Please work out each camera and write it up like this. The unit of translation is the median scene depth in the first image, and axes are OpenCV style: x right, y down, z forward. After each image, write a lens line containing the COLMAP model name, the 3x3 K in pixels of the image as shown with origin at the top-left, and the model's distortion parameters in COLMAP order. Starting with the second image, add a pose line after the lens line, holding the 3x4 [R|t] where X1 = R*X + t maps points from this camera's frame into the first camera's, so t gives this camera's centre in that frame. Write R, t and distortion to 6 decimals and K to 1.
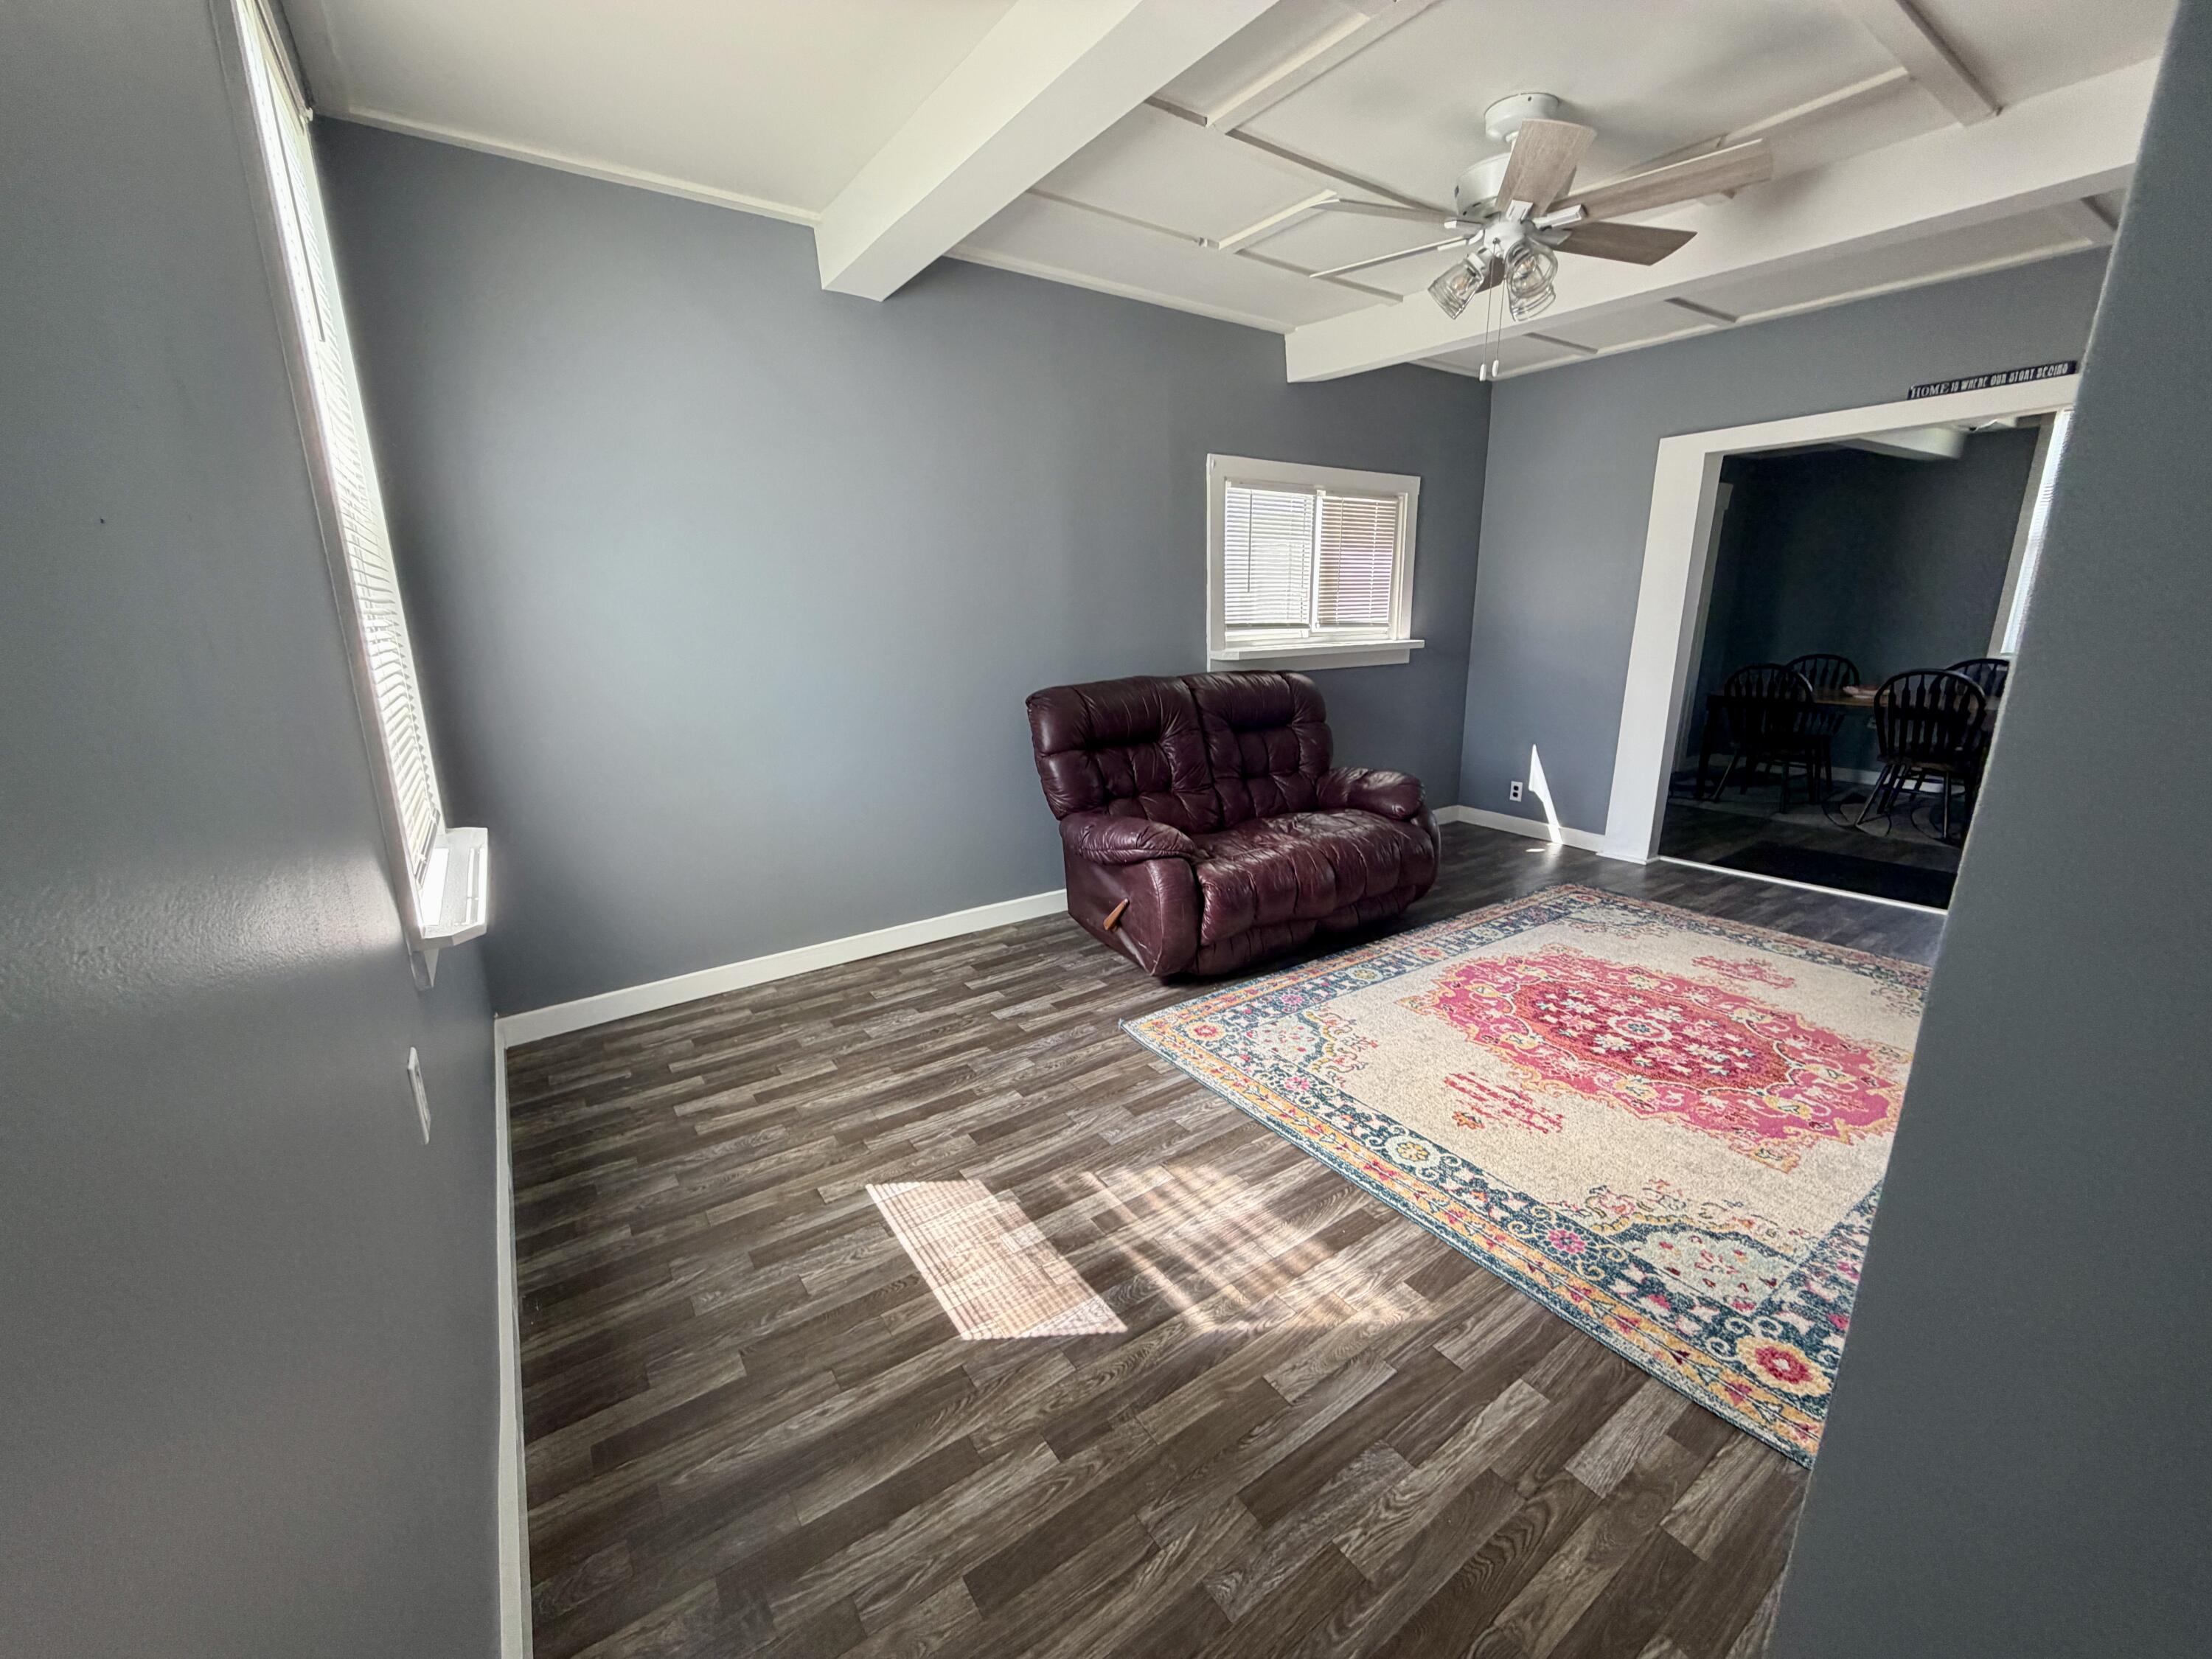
lens RADIAL K [[885.6, 0, 1099.3], [0, 885.6, 822.3], [0, 0, 1]] dist [0.000032, -0.000218]
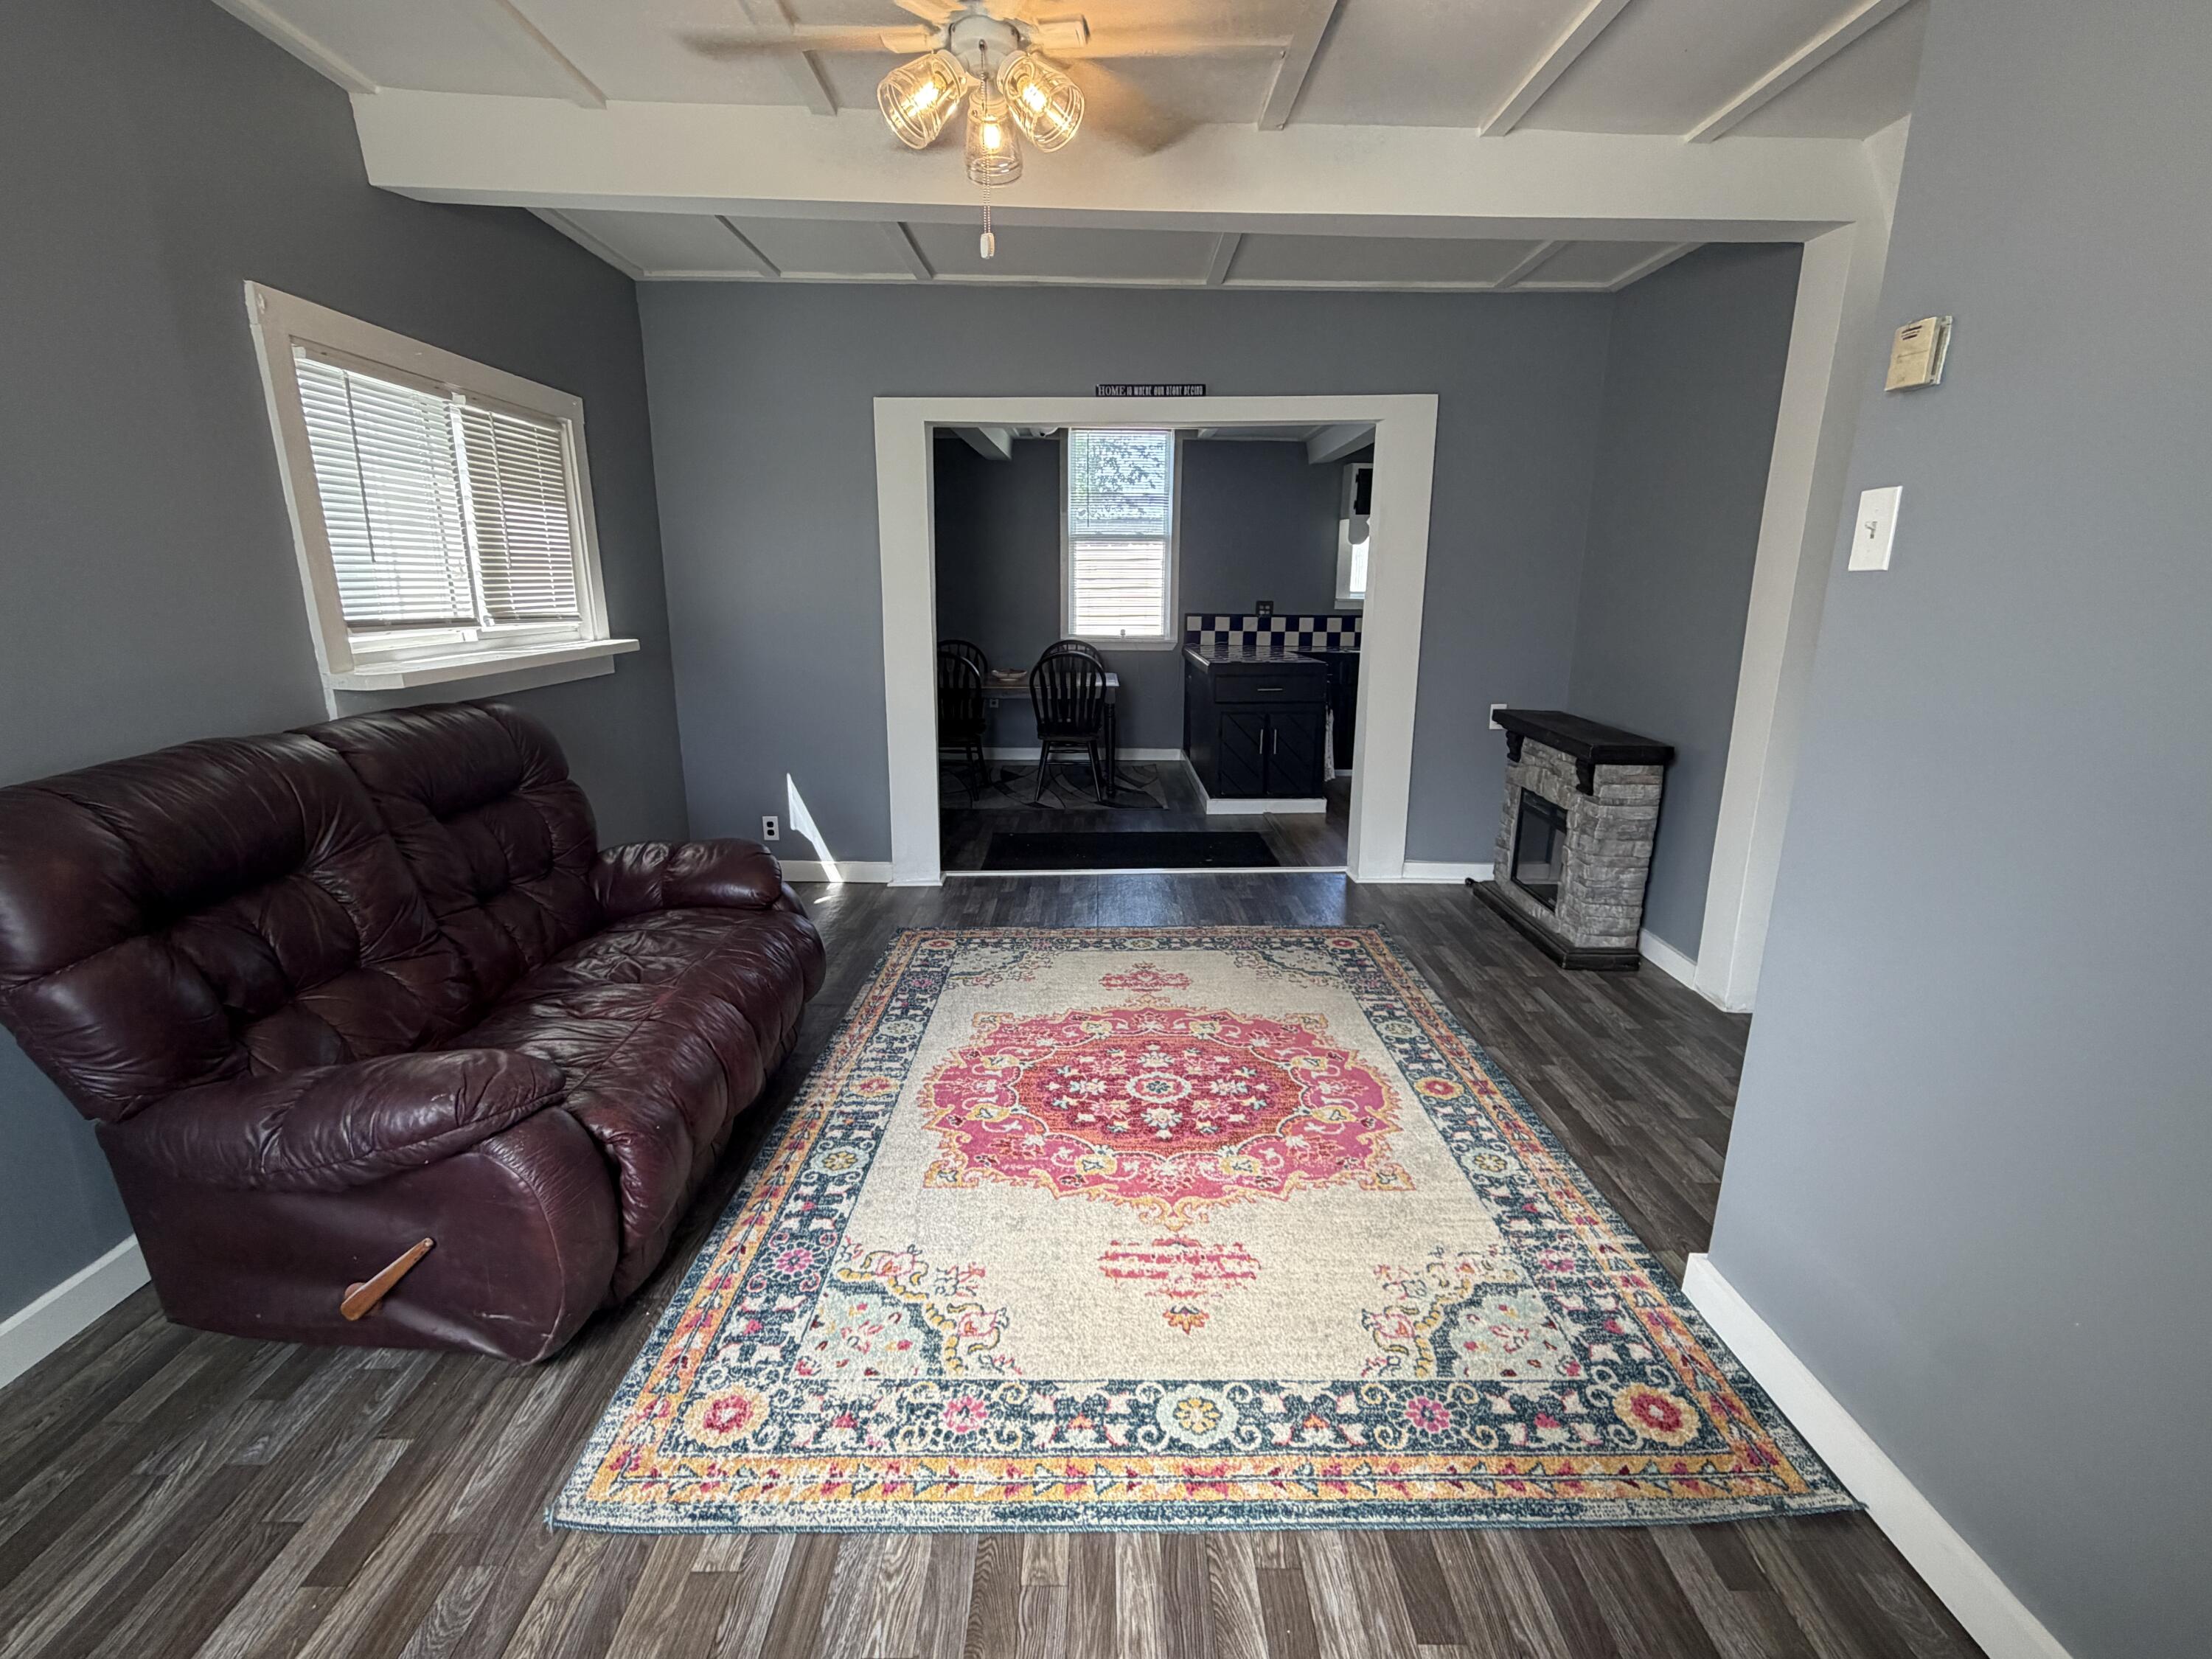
lens RADIAL K [[1032.2, 0, 1106.5], [0, 1032.2, 826.0], [0, 0, 1]] dist [-0.001828, 0.001476]
pose [[0.558229, -0.177066, 0.810572, -0.175464], [0.187538, 0.978606, 0.084617, -0.104253], [-0.808214, 0.104777, 0.579493, 0.421606]]
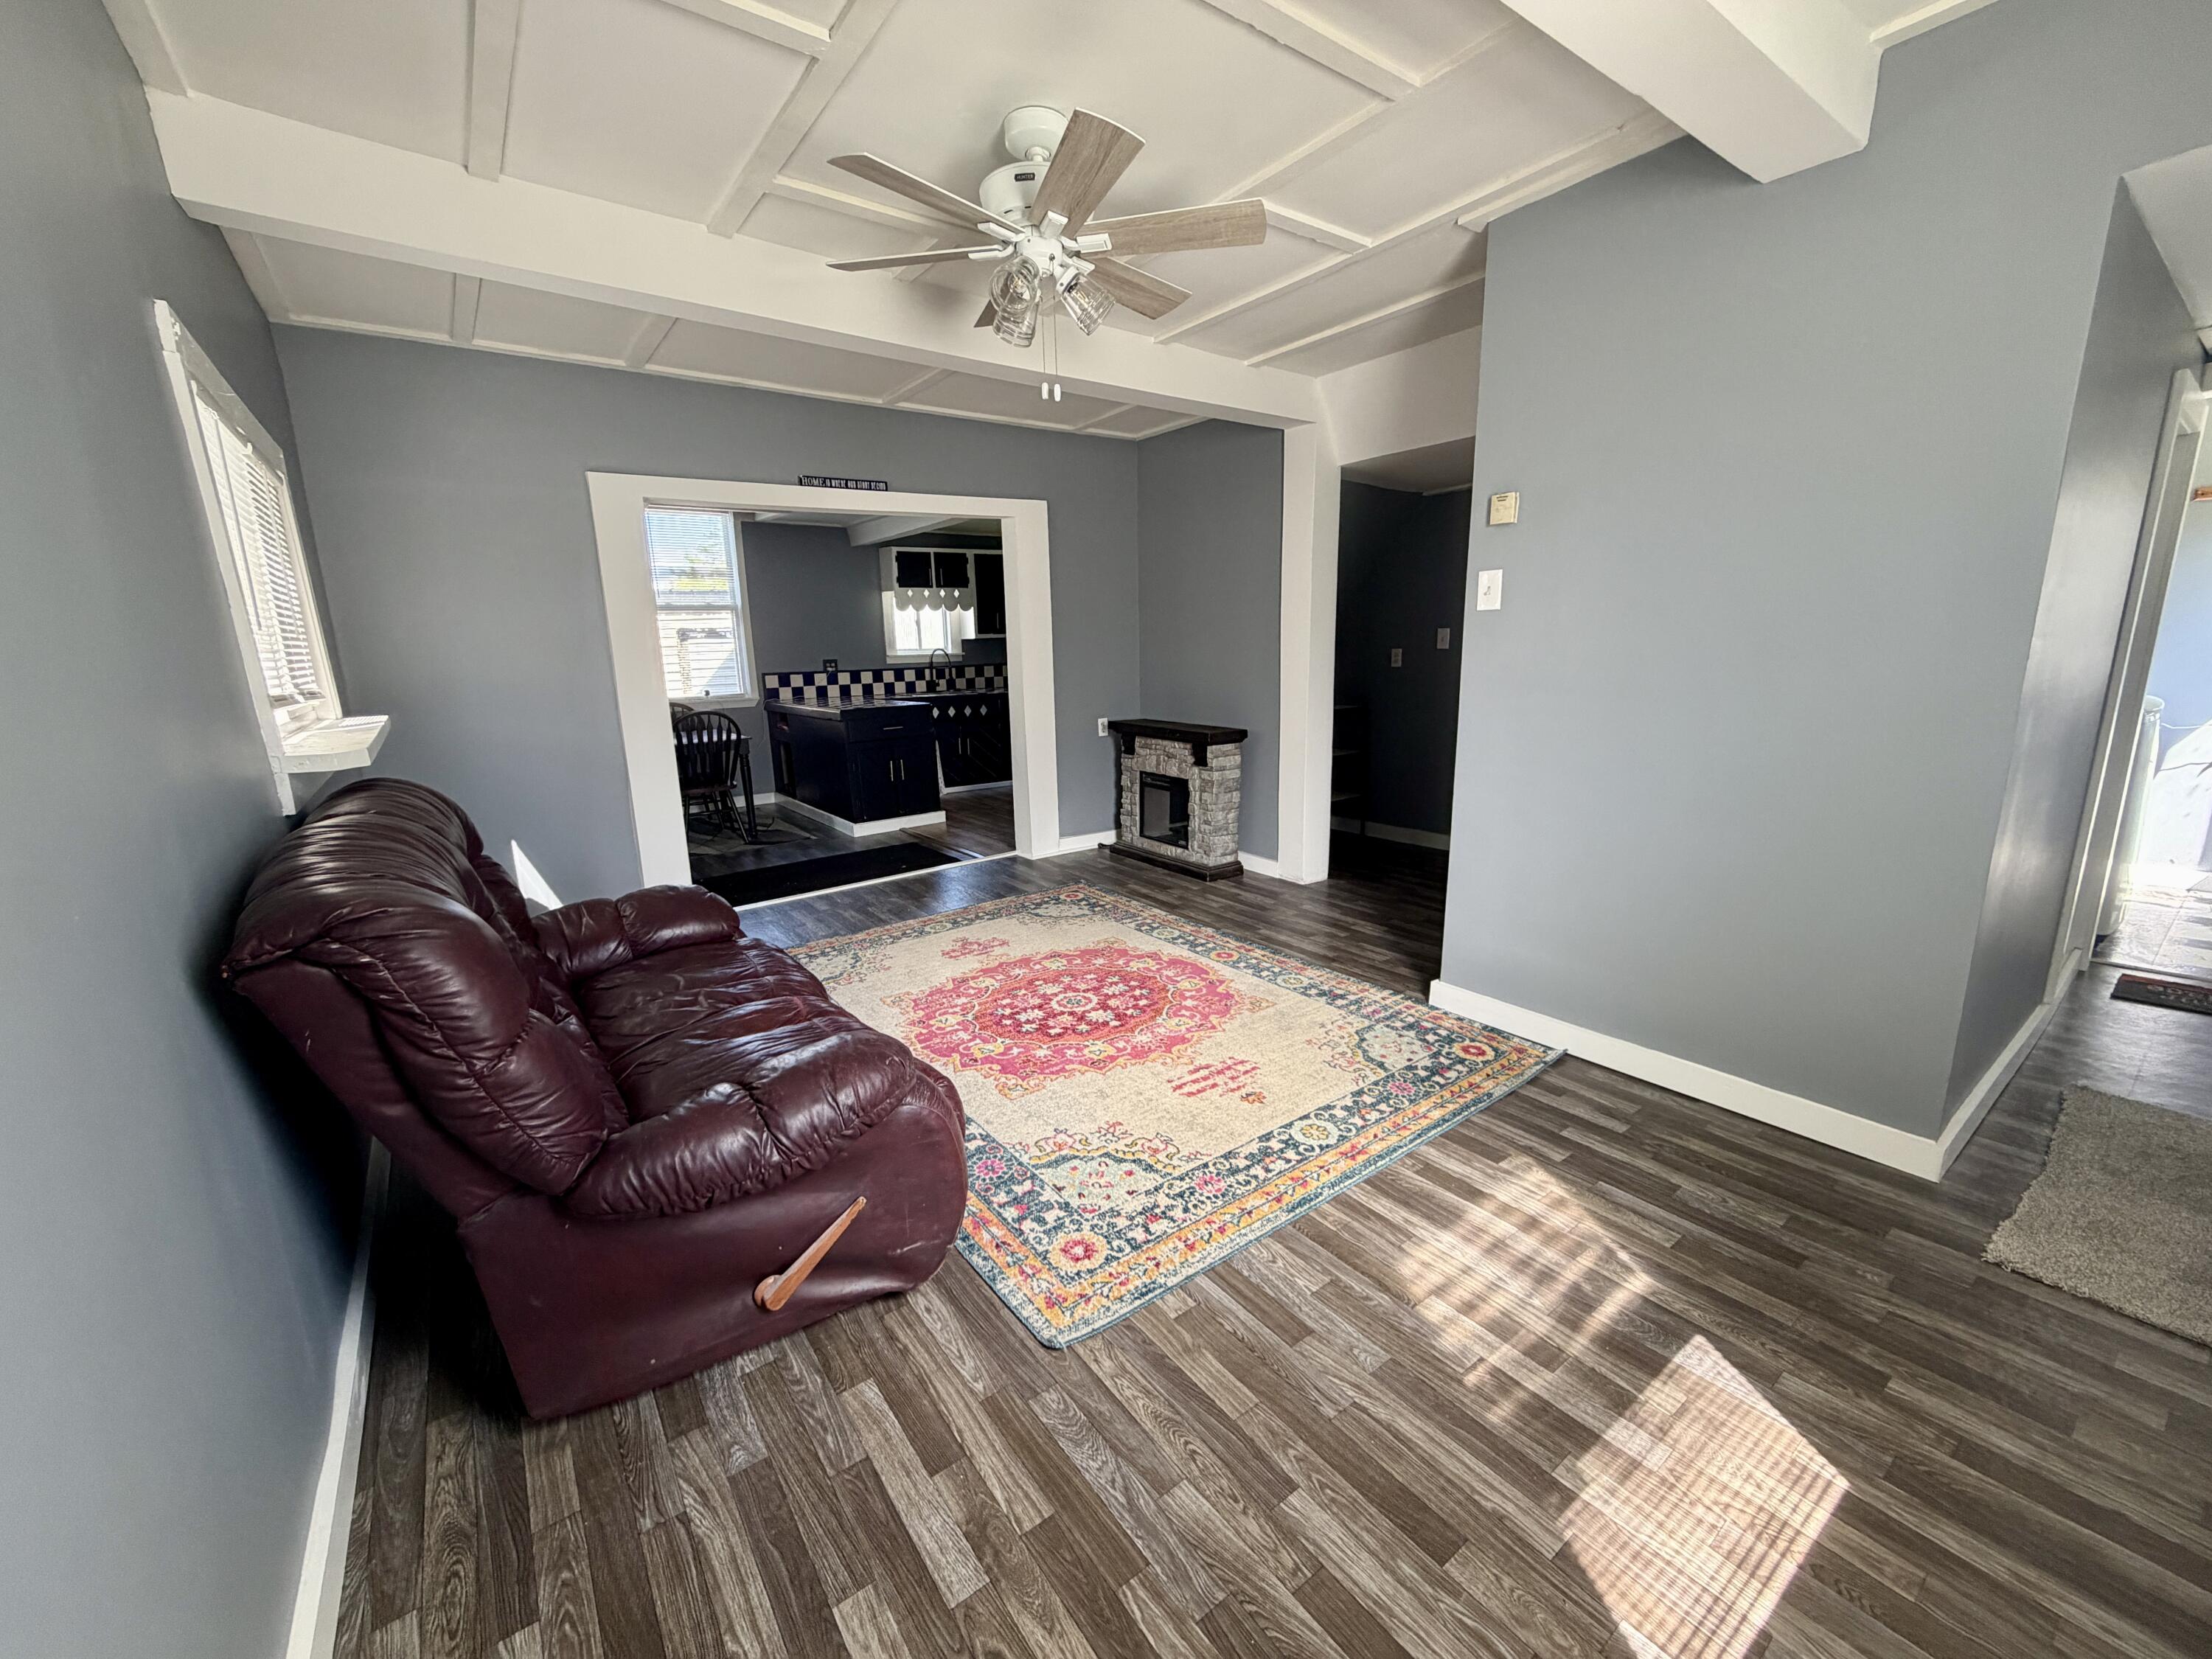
lens RADIAL K [[885.6, 0, 1102.5], [0, 885.6, 826.8], [0, 0, 1]] dist [0.000032, -0.000218]
pose [[-0.027923, -0.193950, 0.980614, -0.467304], [0.267553, 0.943754, 0.194278, -0.192288], [-0.963138, 0.267791, 0.025540, 0.843933]]
